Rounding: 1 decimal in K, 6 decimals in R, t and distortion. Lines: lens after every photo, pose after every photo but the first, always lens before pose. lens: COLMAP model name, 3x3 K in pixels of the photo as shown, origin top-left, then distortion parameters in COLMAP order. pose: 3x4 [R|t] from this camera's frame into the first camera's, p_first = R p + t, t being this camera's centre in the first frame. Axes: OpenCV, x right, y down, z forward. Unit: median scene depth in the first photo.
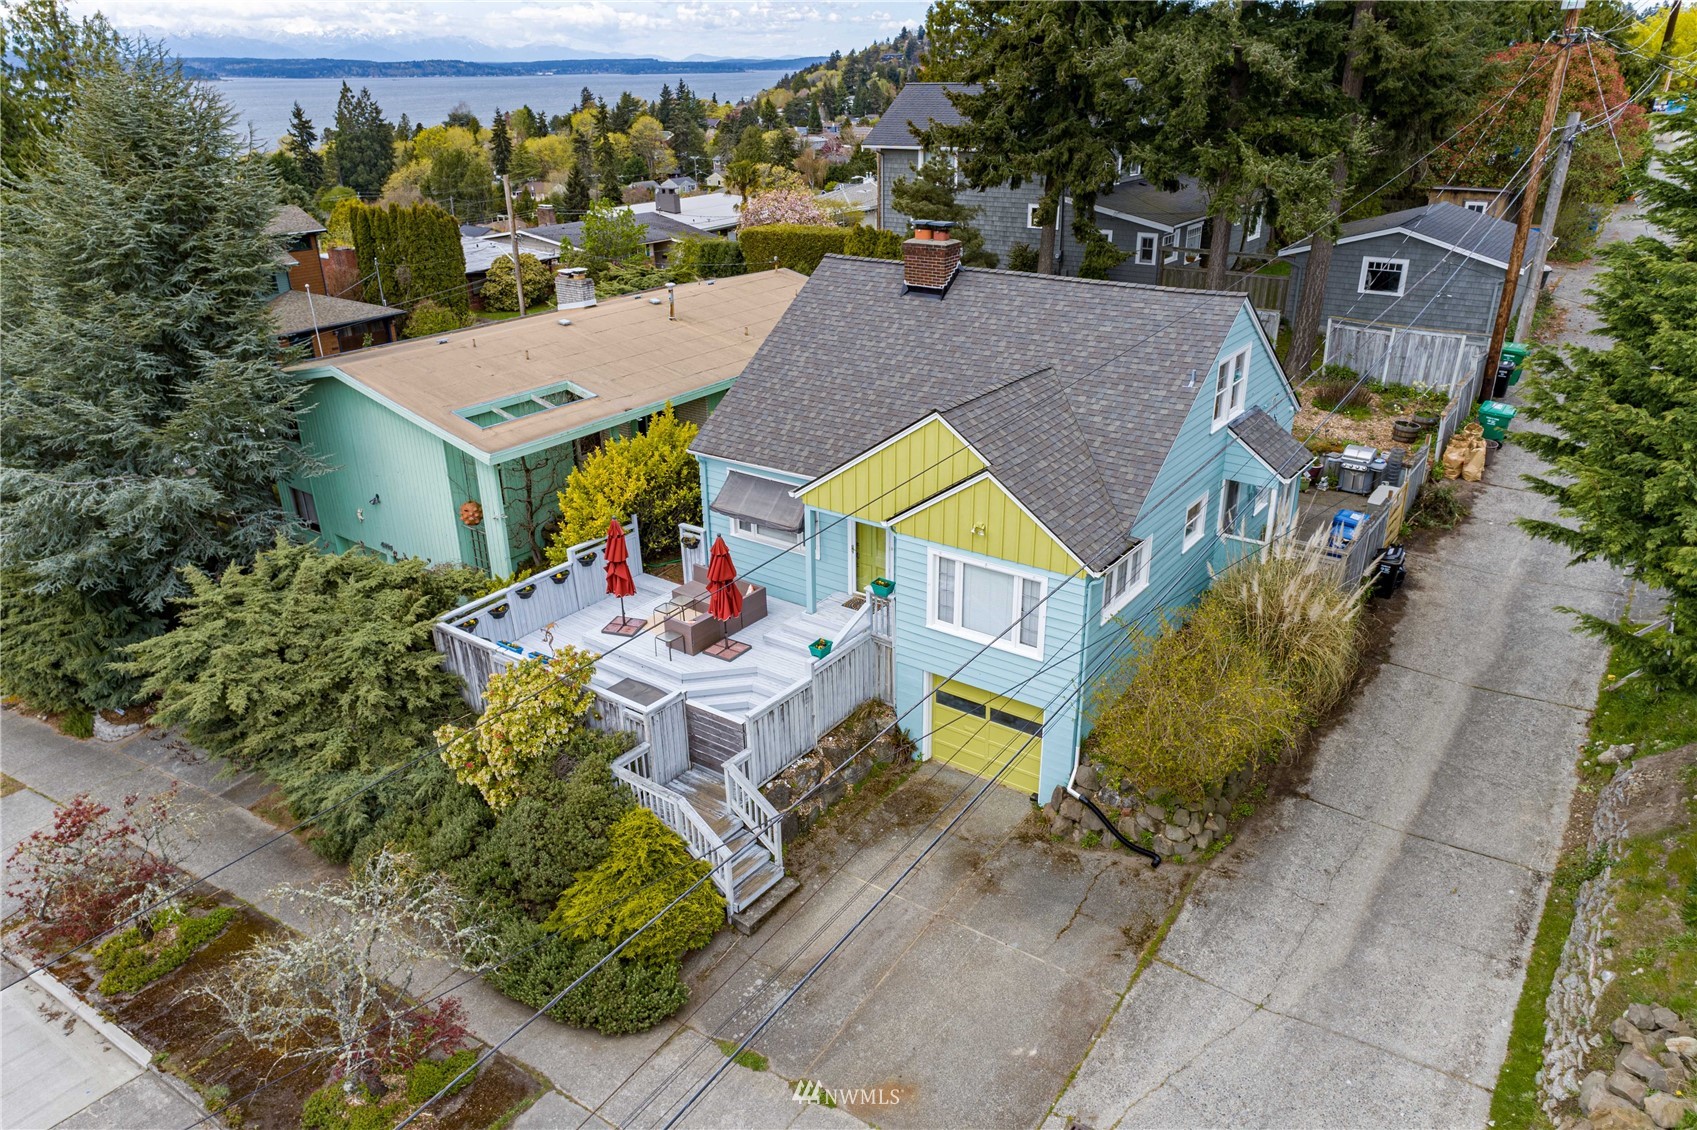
lens RADIAL K [[1148.2, 0, 875.4], [0, 1148.2, 613.7], [0, 0, 1]] dist [0.010753, 0.001150]
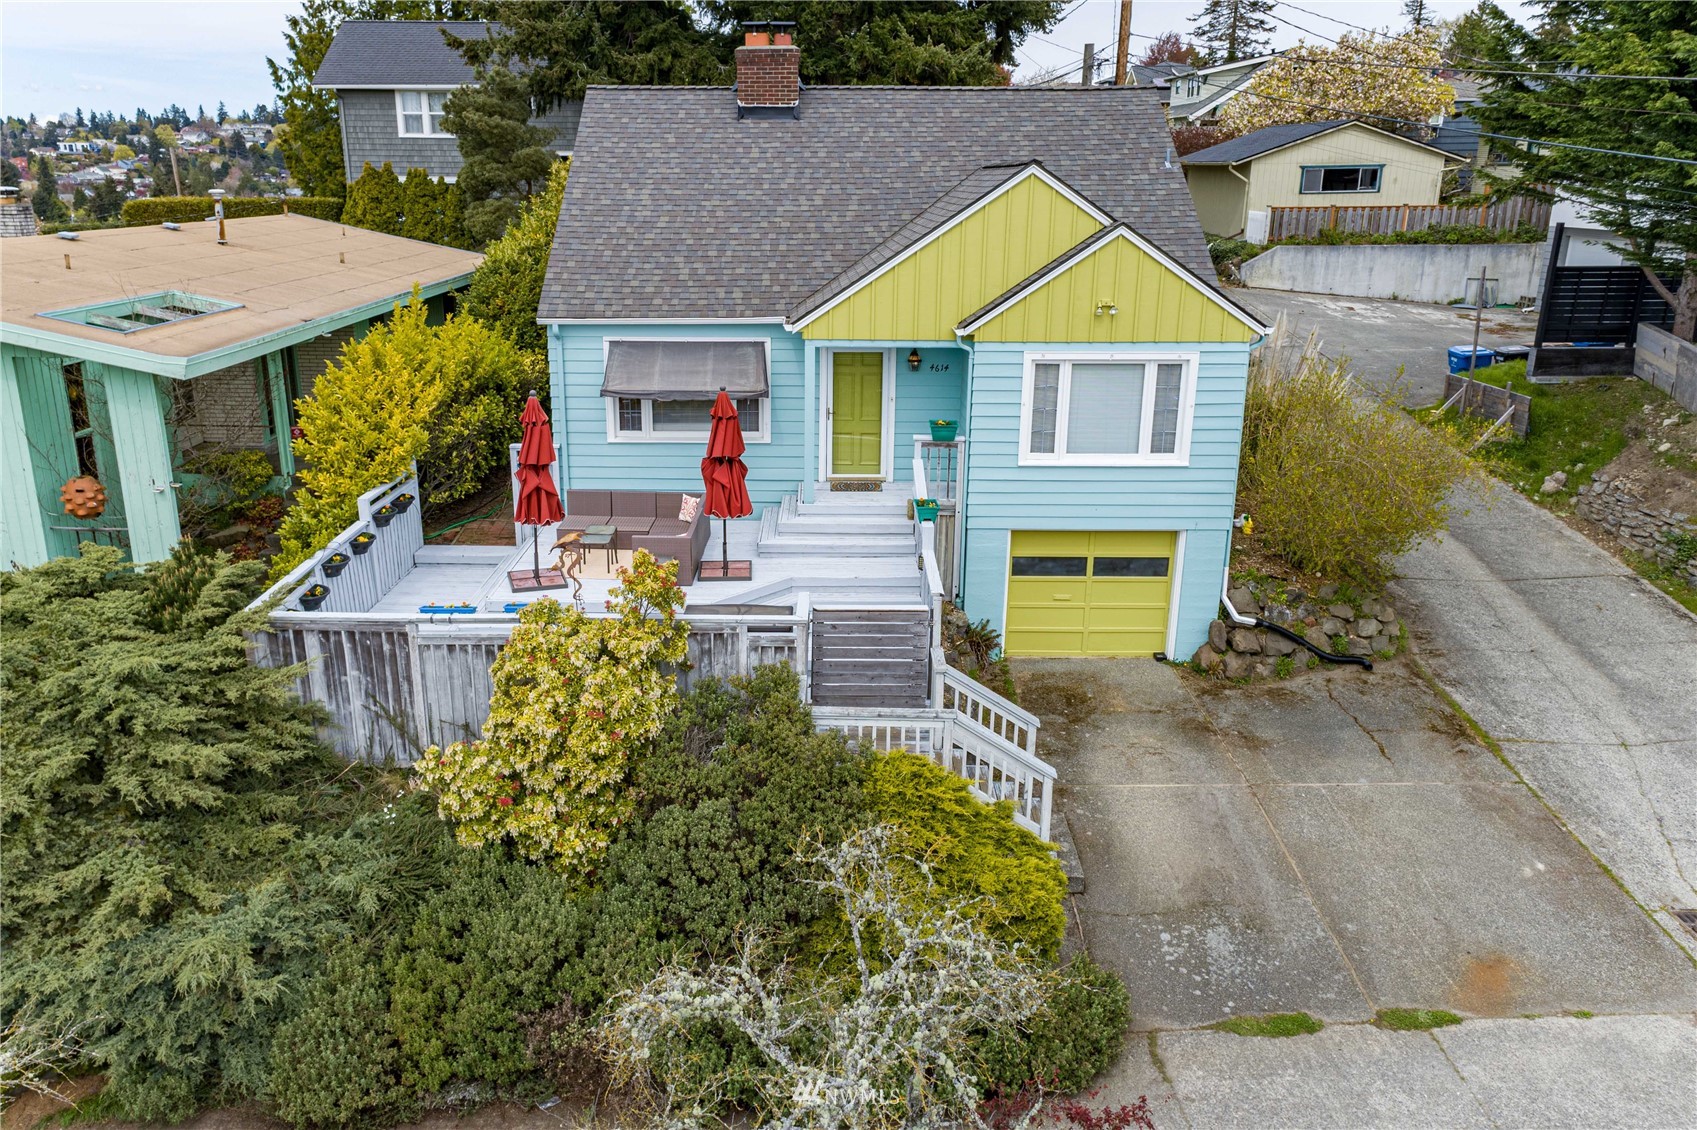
lens RADIAL K [[1192.5, 0, 843.8], [0, 1192.5, 564.7], [0, 0, 1]] dist [0.027134, 0.006306]
pose [[0.814114, -0.173734, 0.554107, -0.499379], [0.243597, 0.968356, -0.054284, 0.089485], [-0.527142, 0.179173, 0.830674, 0.412953]]
